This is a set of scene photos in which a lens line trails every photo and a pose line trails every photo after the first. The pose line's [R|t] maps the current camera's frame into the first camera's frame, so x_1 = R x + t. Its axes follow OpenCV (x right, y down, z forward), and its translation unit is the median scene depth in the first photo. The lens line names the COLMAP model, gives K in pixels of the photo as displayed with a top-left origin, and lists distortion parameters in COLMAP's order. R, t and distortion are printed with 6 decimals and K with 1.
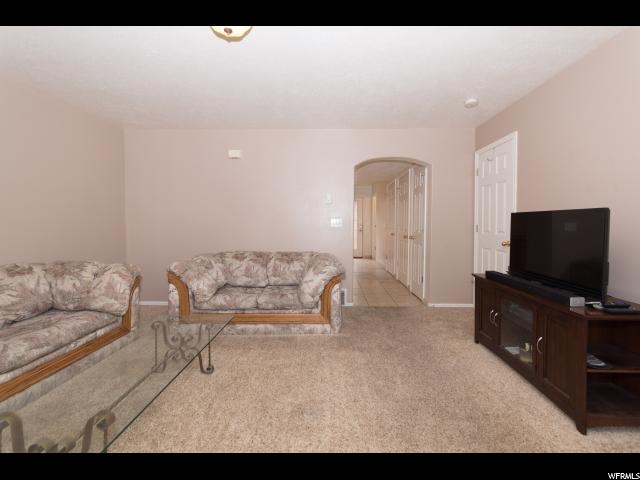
lens RADIAL K [[279.2, 0, 319.9], [0, 279.2, 220.2], [0, 0, 1]] dist [0.002412, 0.000003]
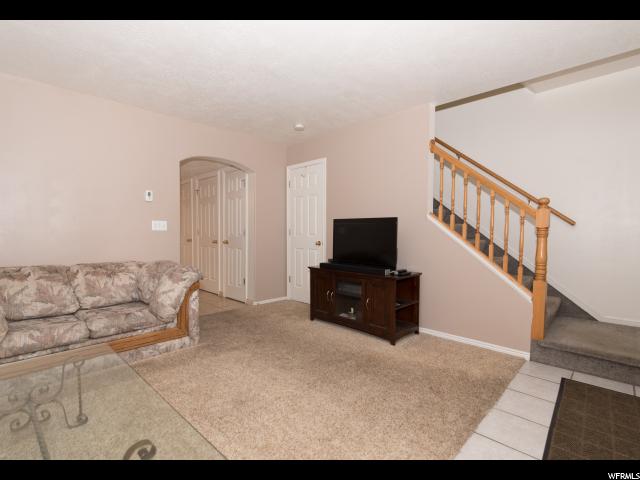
lens RADIAL K [[311.9, 0, 322.0], [0, 311.9, 229.5], [0, 0, 1]] dist [-0.001148, 0.000520]
pose [[0.688251, 0.007605, 0.725433, -0.402125], [-0.013482, 0.999906, 0.002309, 0.018816], [-0.725348, -0.011369, 0.688289, -0.005214]]
